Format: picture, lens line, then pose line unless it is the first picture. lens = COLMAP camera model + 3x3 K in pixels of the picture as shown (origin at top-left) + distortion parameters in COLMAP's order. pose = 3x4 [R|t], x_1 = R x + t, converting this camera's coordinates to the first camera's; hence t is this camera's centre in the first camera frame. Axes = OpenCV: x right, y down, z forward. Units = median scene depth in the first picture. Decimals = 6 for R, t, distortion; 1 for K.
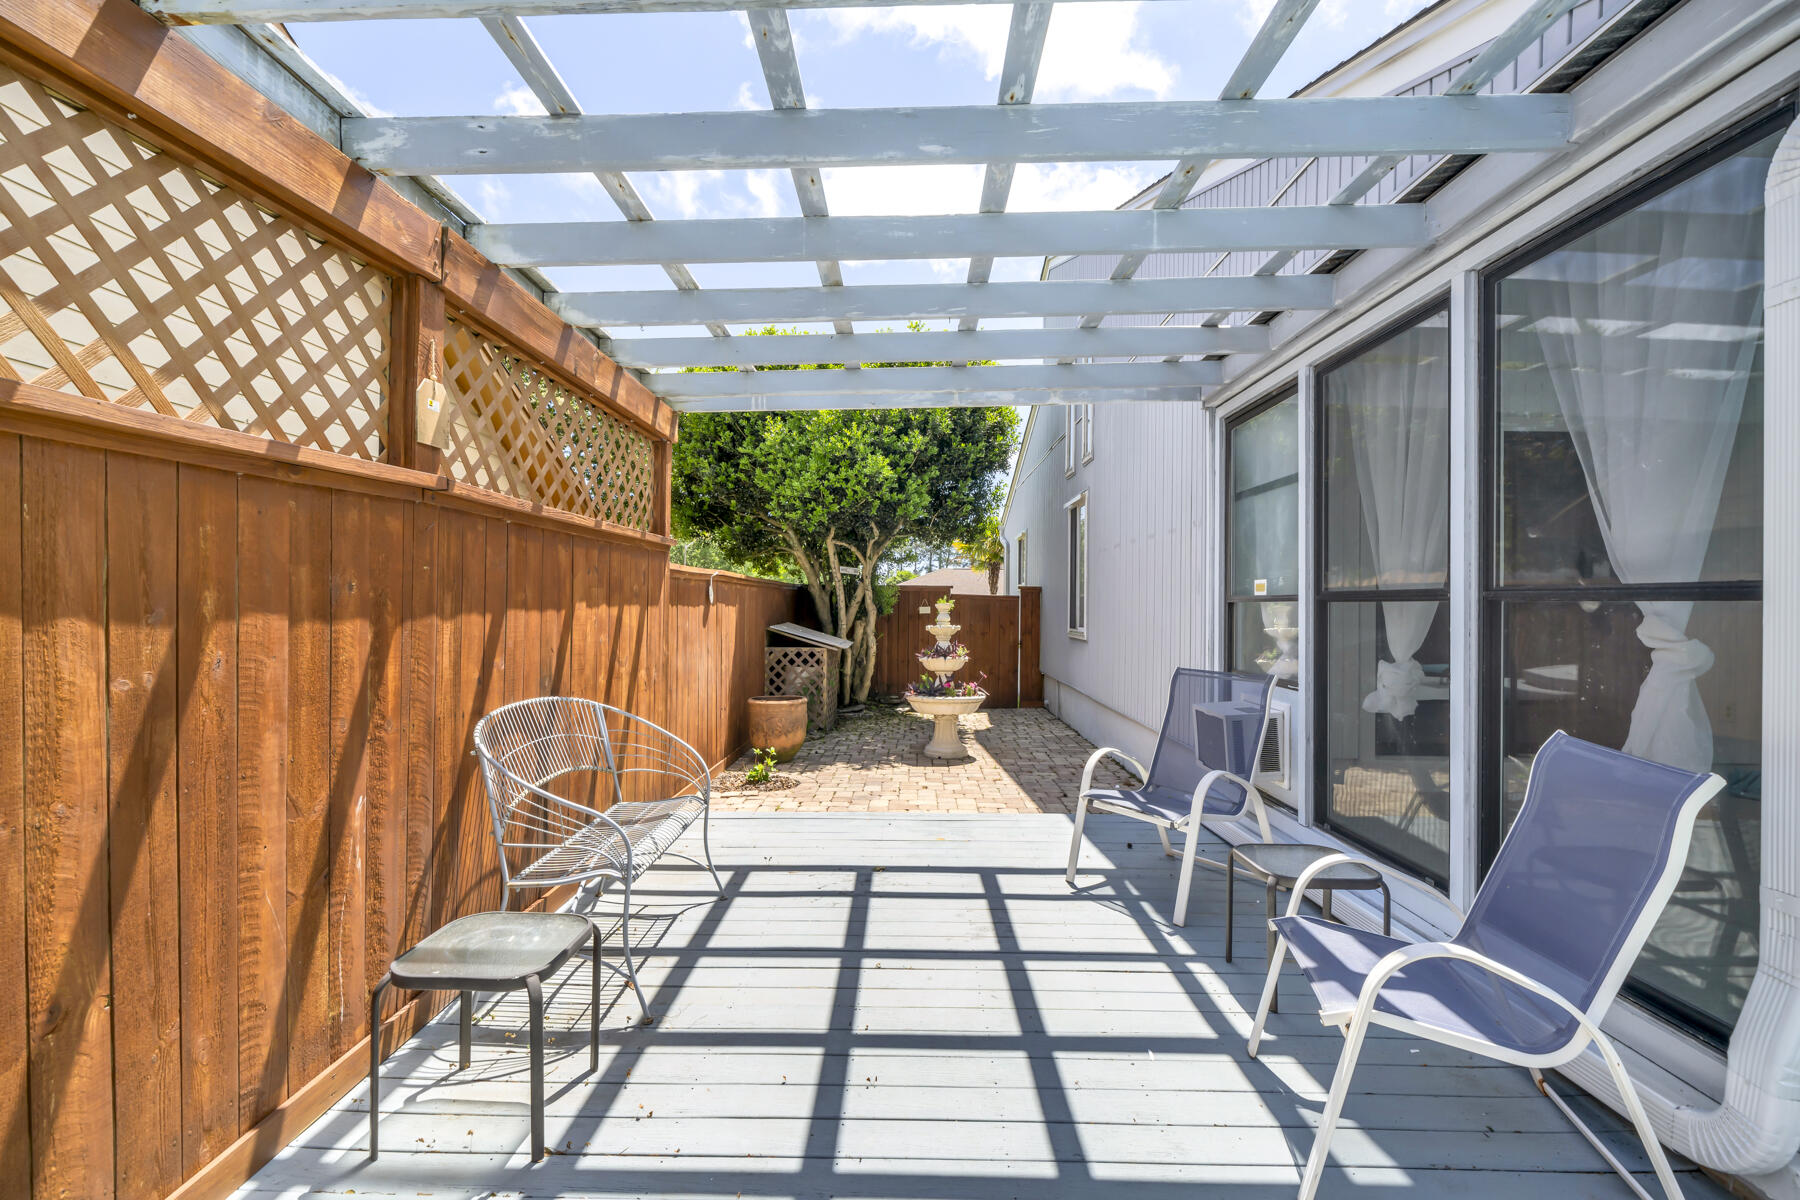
lens RADIAL K [[831.8, 0, 896.1], [0, 831.8, 608.3], [0, 0, 1]] dist [0.007219, 0.001051]
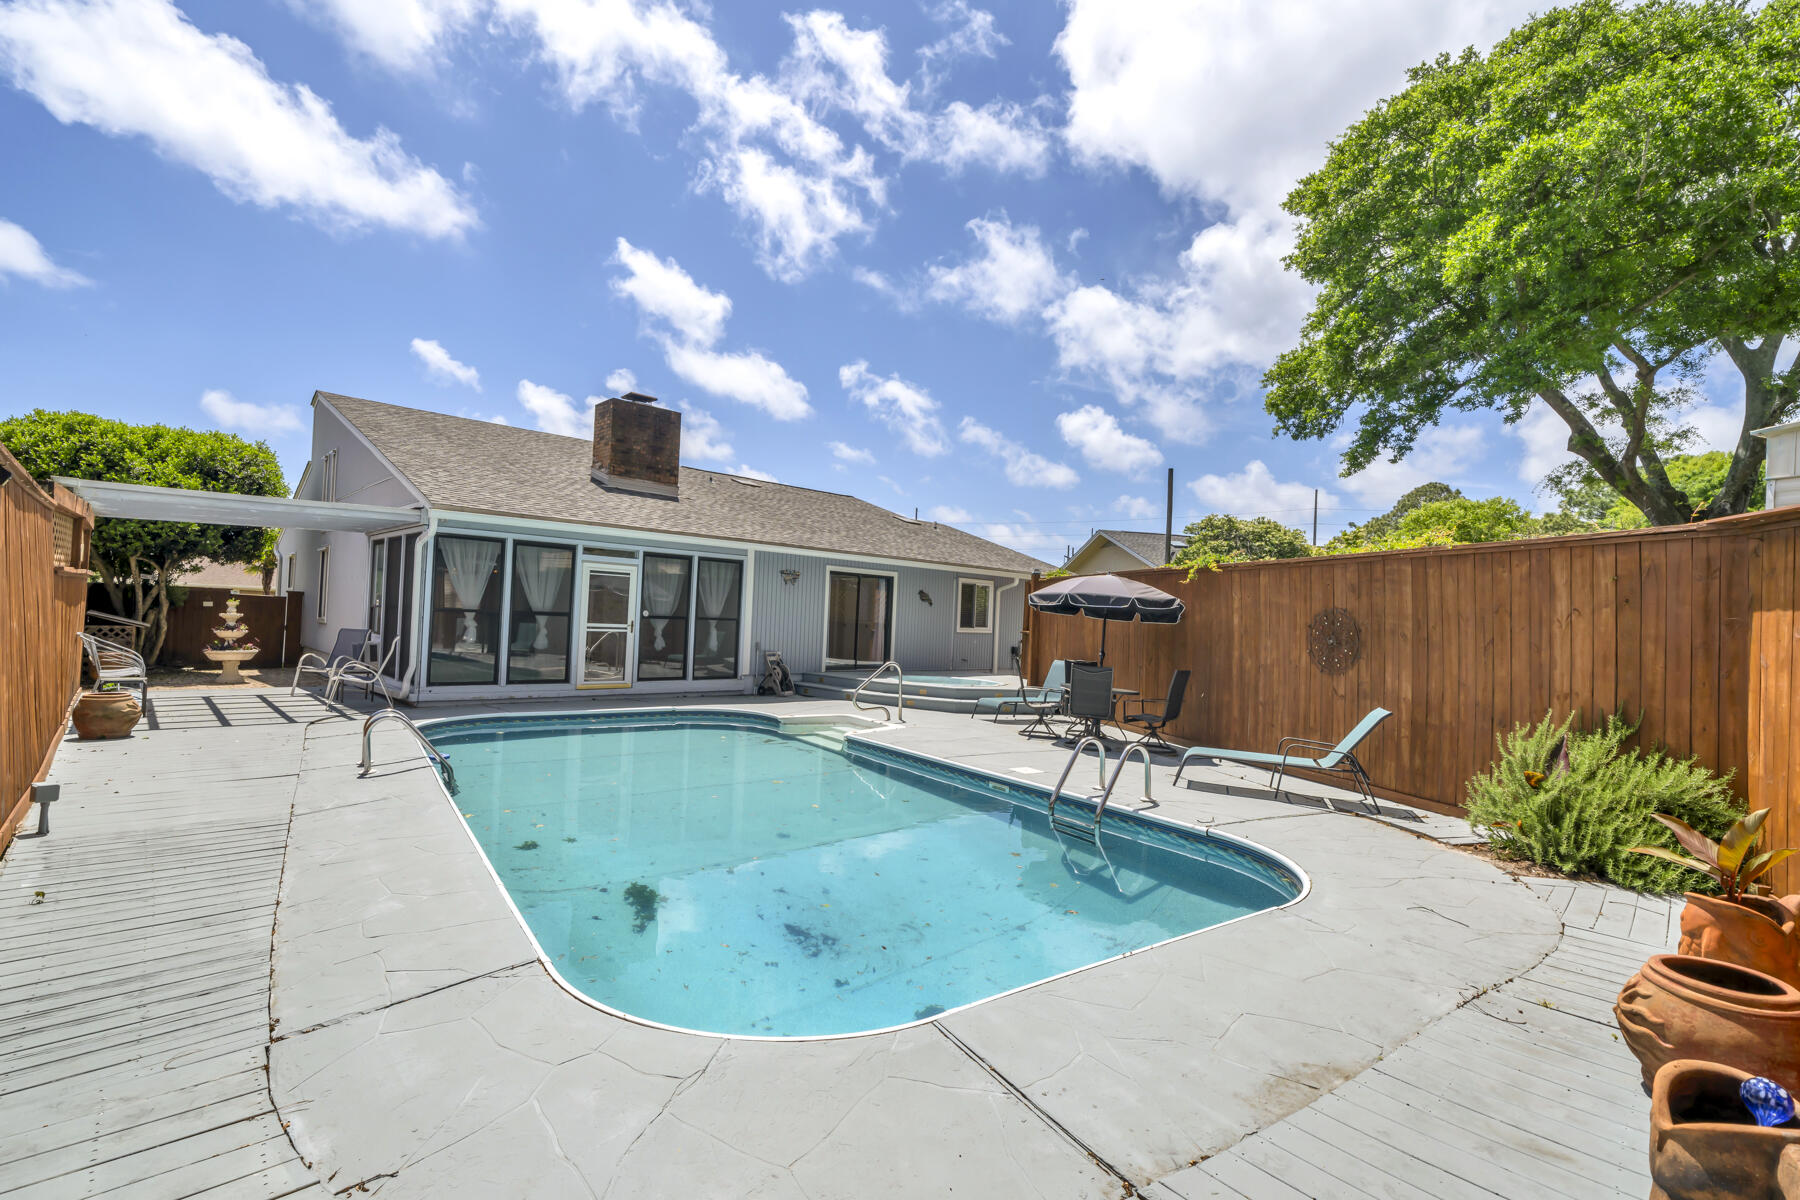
lens RADIAL K [[831.8, 0, 904.5], [0, 831.8, 602.2], [0, 0, 1]] dist [0.007219, 0.001051]
pose [[0.718019, 0.033870, 0.695199, -0.124364], [-0.029662, 0.999397, -0.018055, -0.011652], [-0.695391, -0.007657, 0.718590, -1.060258]]
